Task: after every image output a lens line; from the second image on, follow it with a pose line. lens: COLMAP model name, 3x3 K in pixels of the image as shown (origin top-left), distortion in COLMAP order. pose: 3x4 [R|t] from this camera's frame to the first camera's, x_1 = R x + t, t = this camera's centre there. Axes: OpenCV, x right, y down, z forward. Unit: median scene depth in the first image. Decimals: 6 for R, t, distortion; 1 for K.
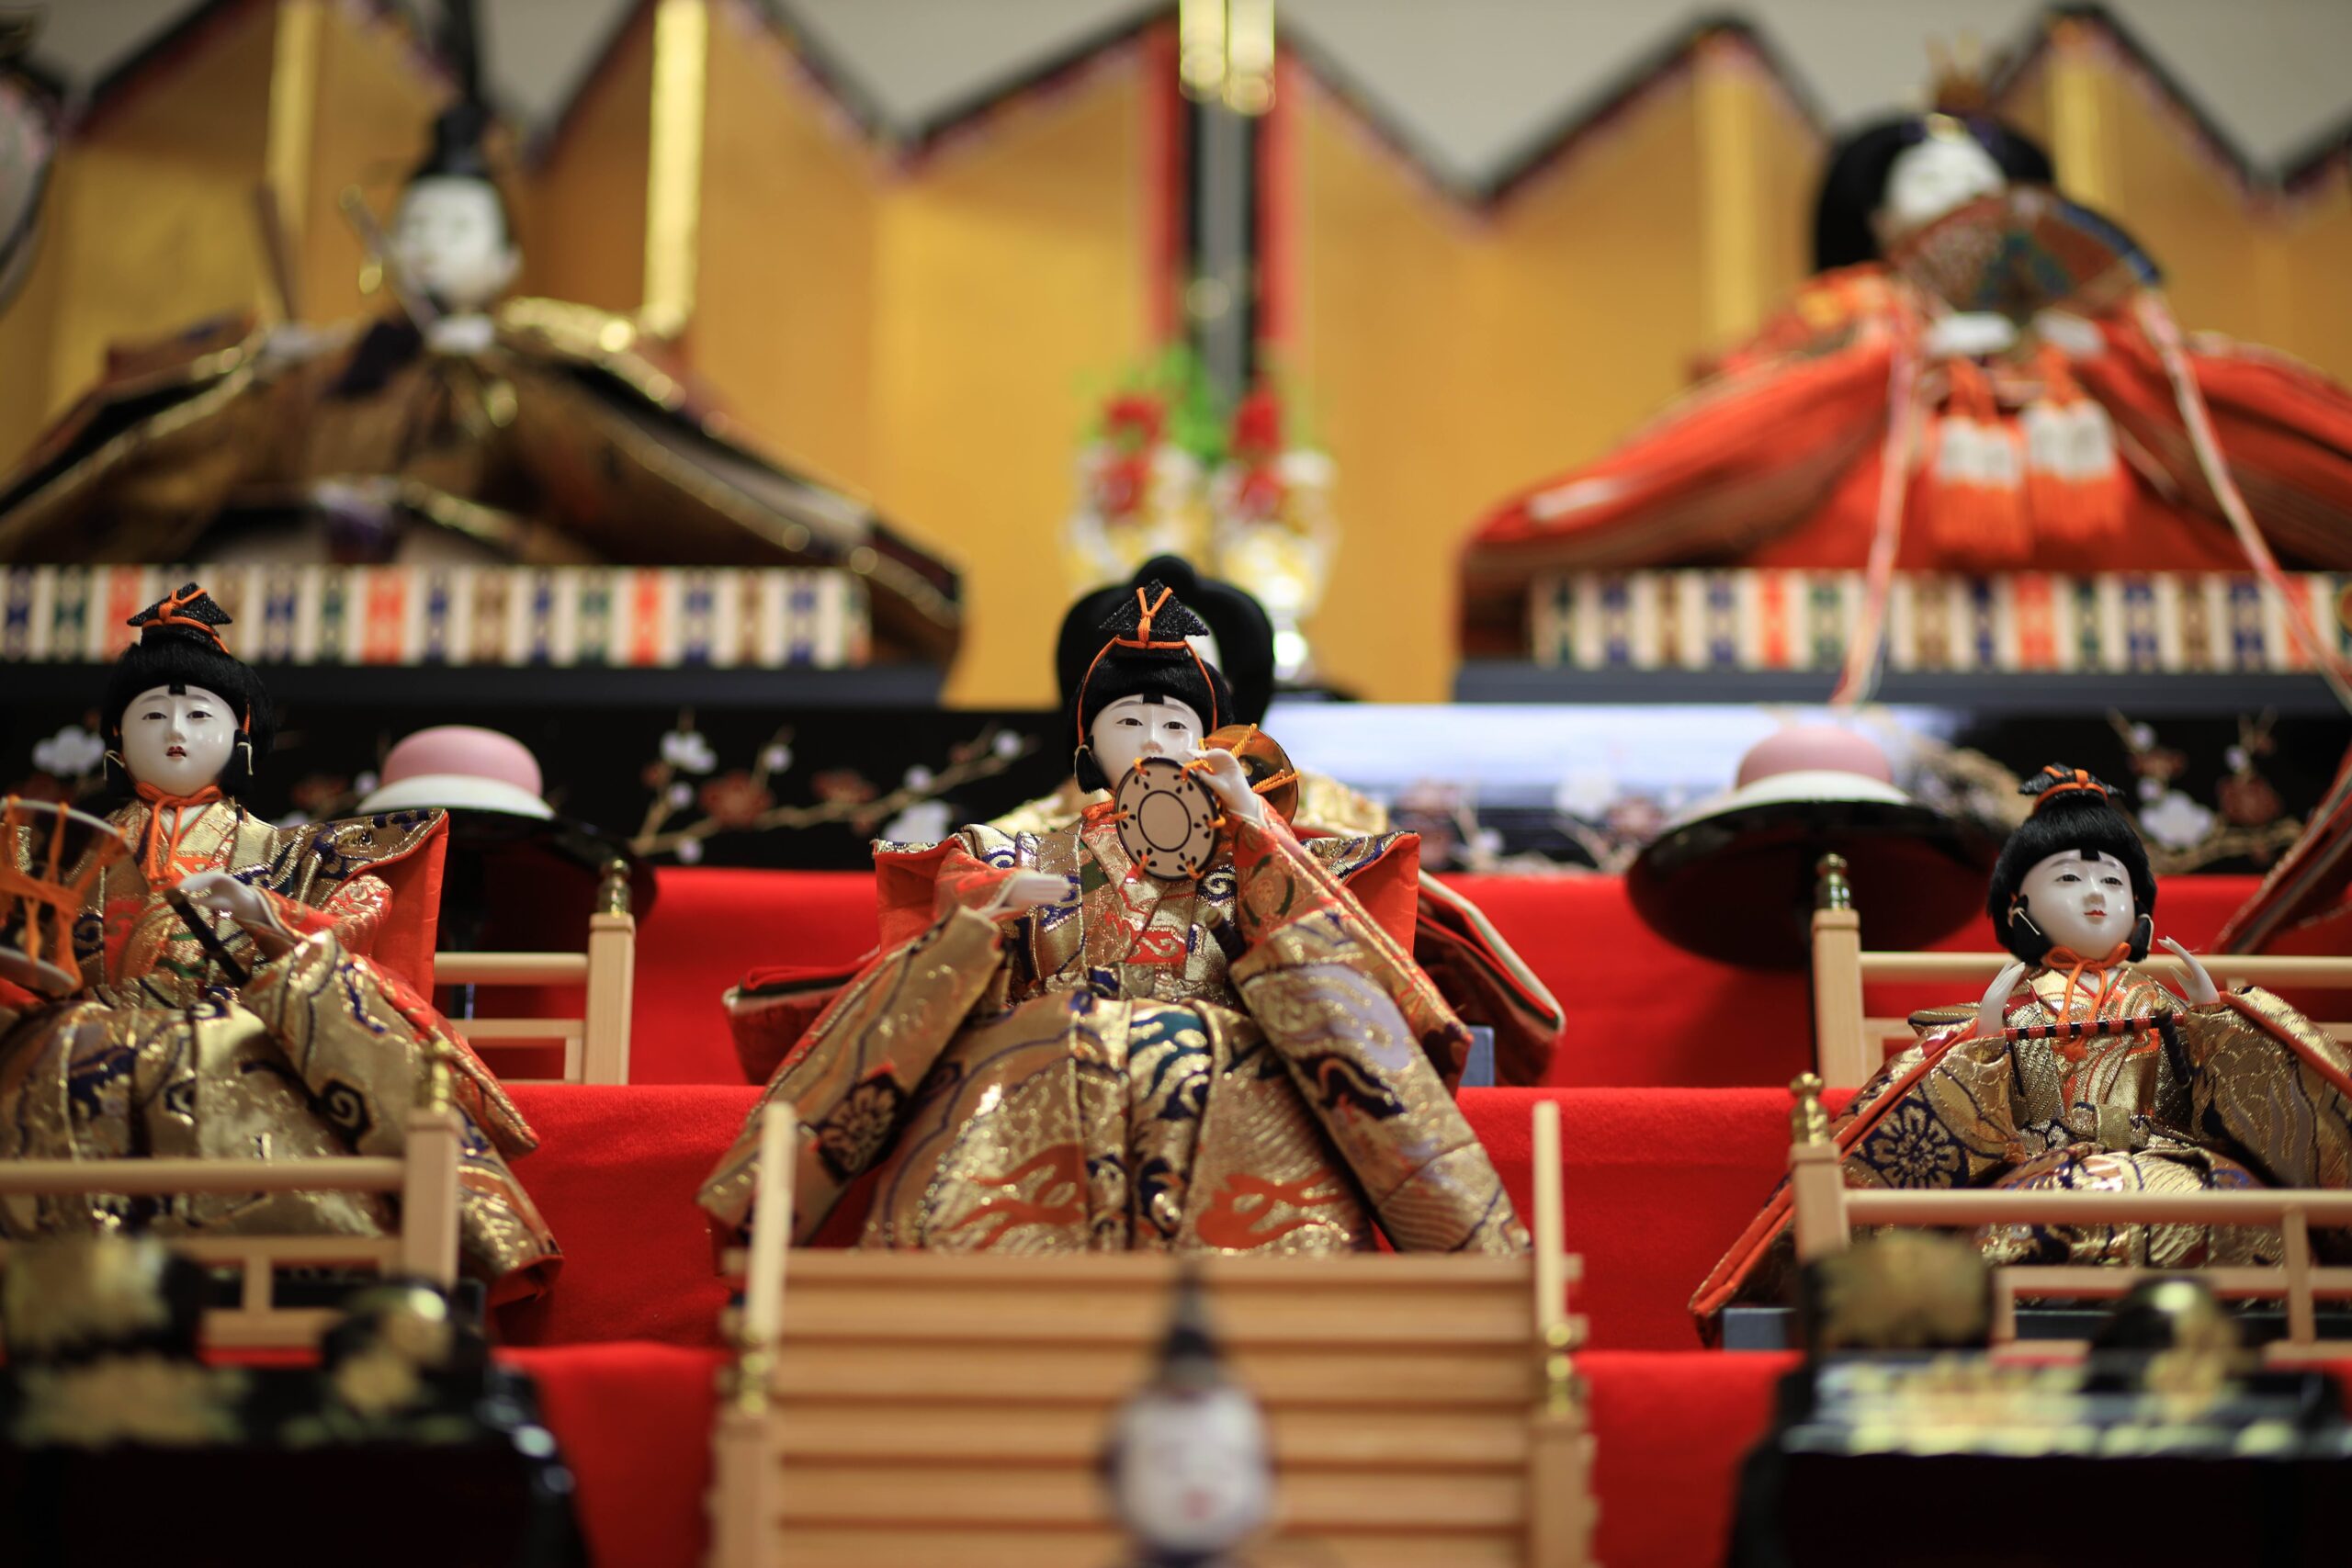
lens RADIAL K [[5829.8, 0, 1176.0], [0, 5829.8, 784.0], [0, 0, 1]] dist [0.084398, 0.310429]
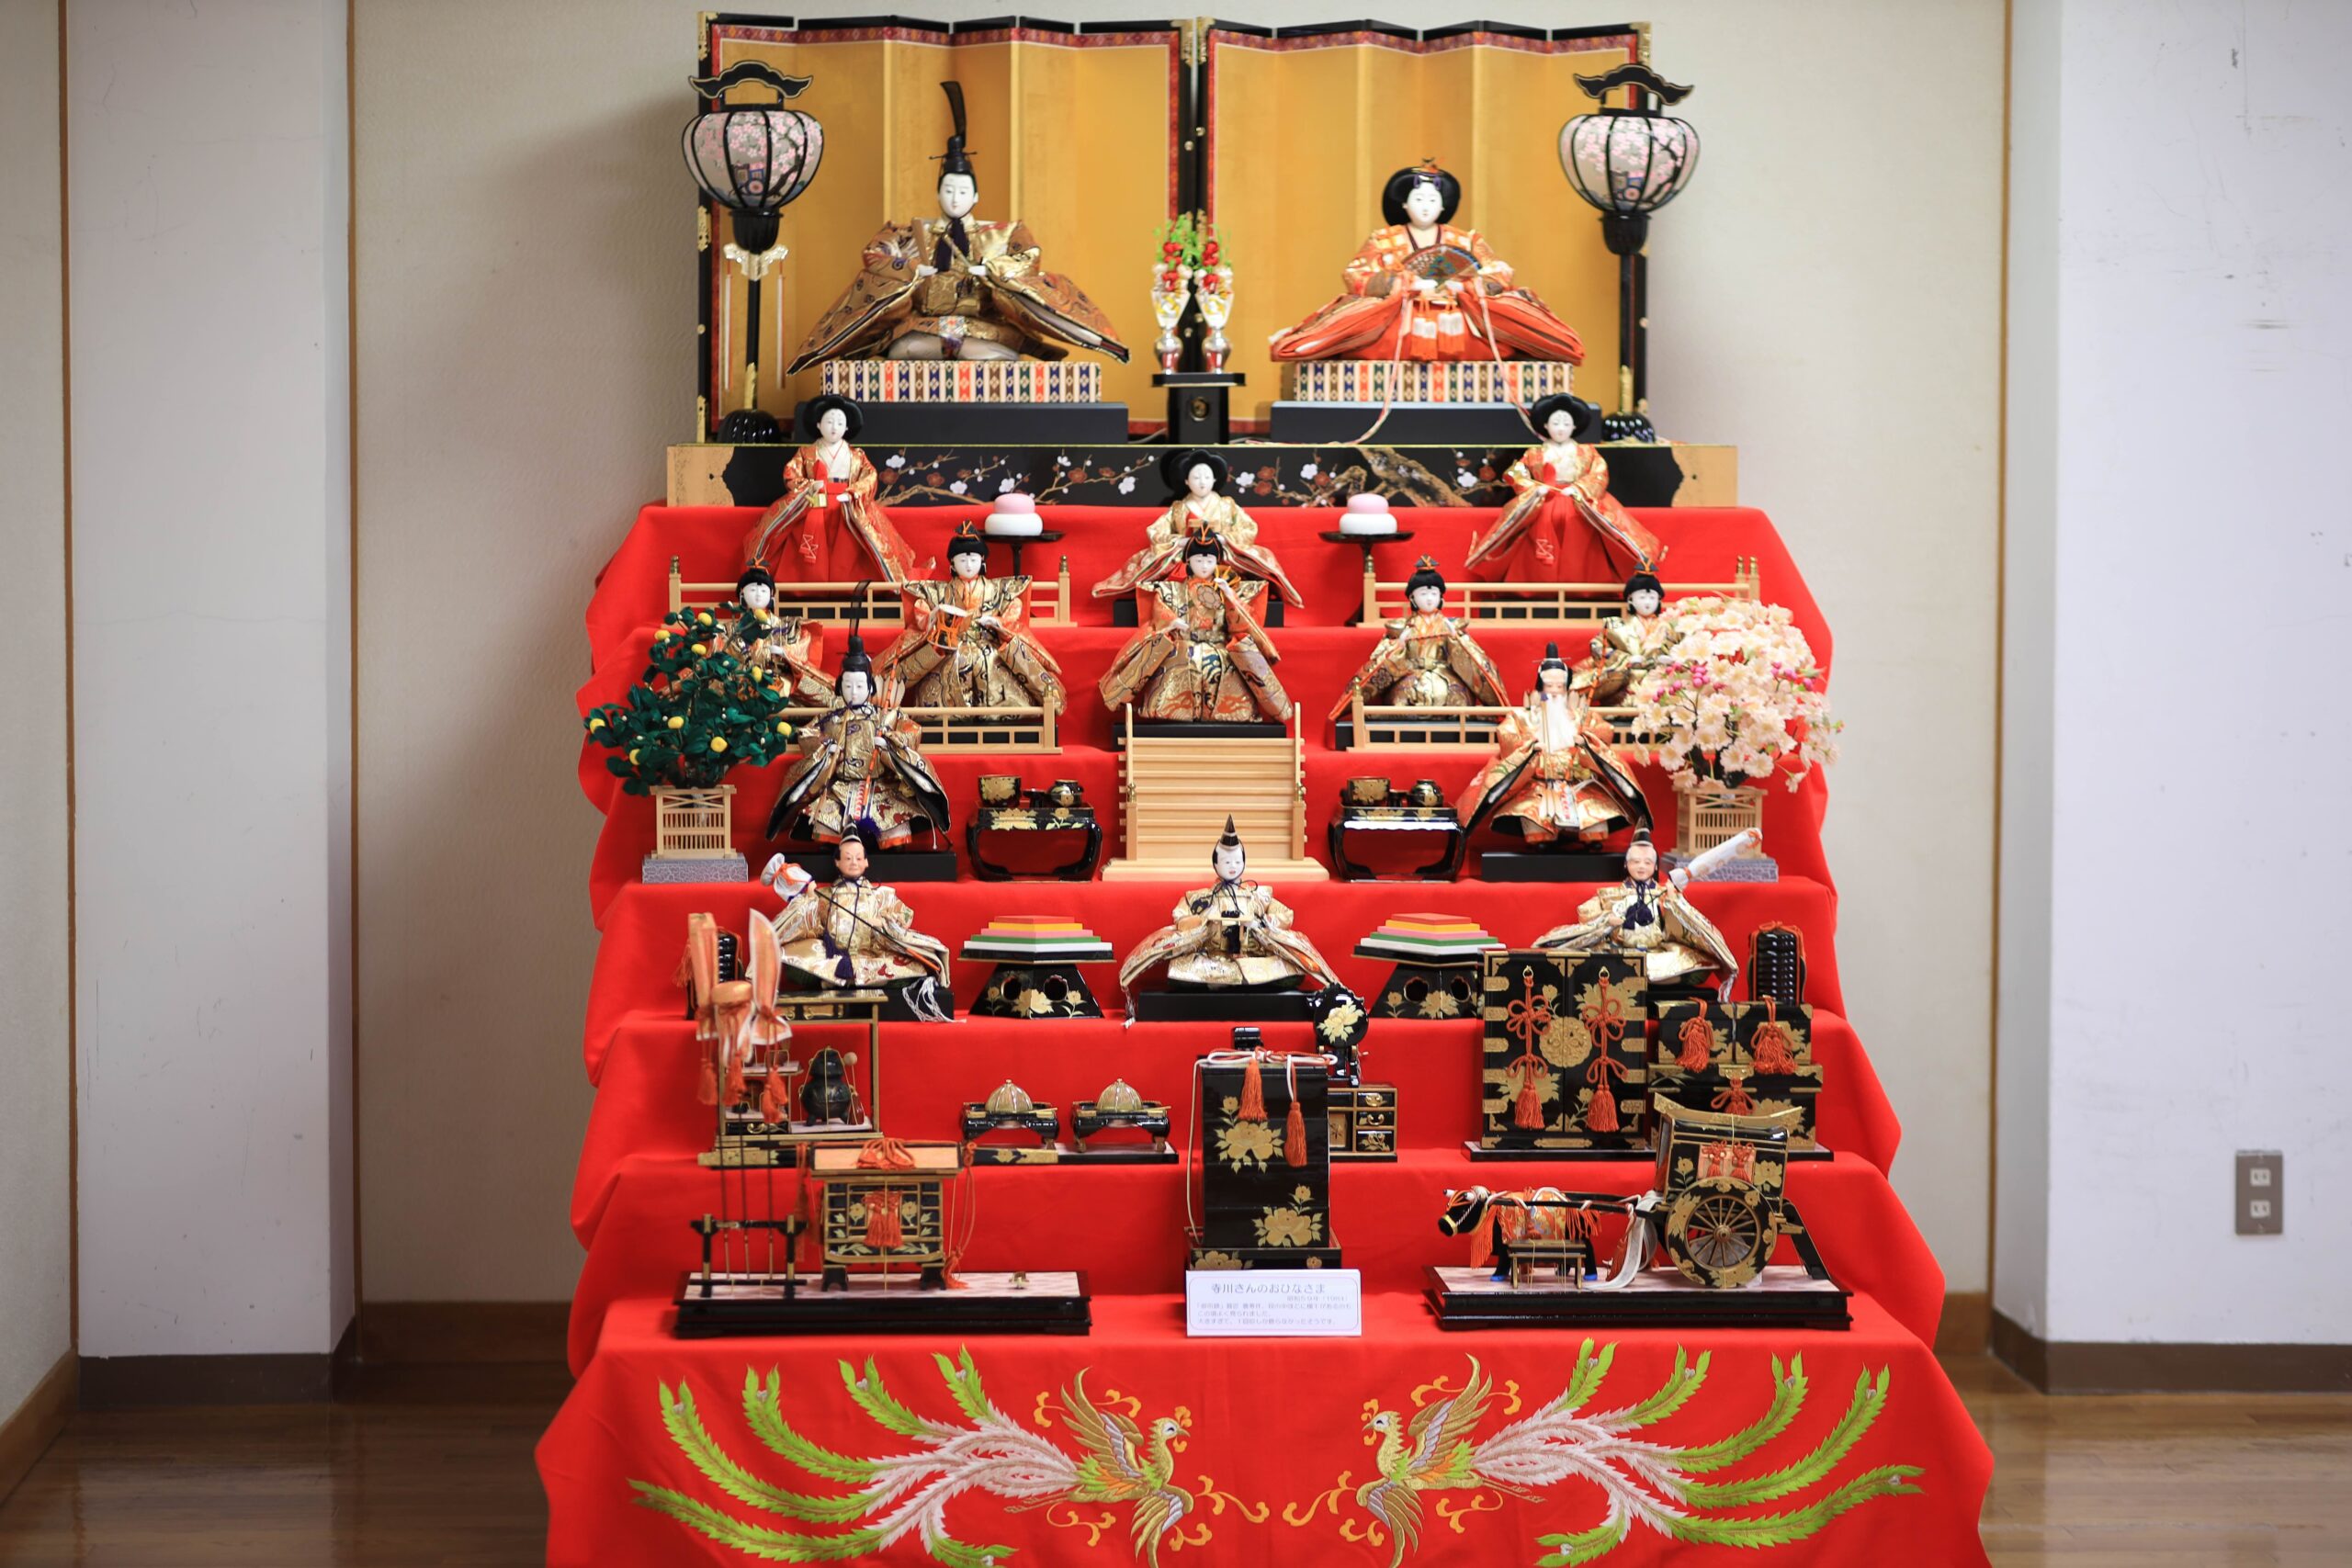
lens RADIAL K [[5829.8, 0, 1176.0], [0, 5829.8, 784.0], [0, 0, 1]] dist [0.084398, 0.310429]
pose [[0.998430, -0.006444, 0.055648, -0.203876], [-0.022143, 0.867066, 0.497700, -1.541694], [-0.051458, -0.498151, 0.865562, -2.117986]]
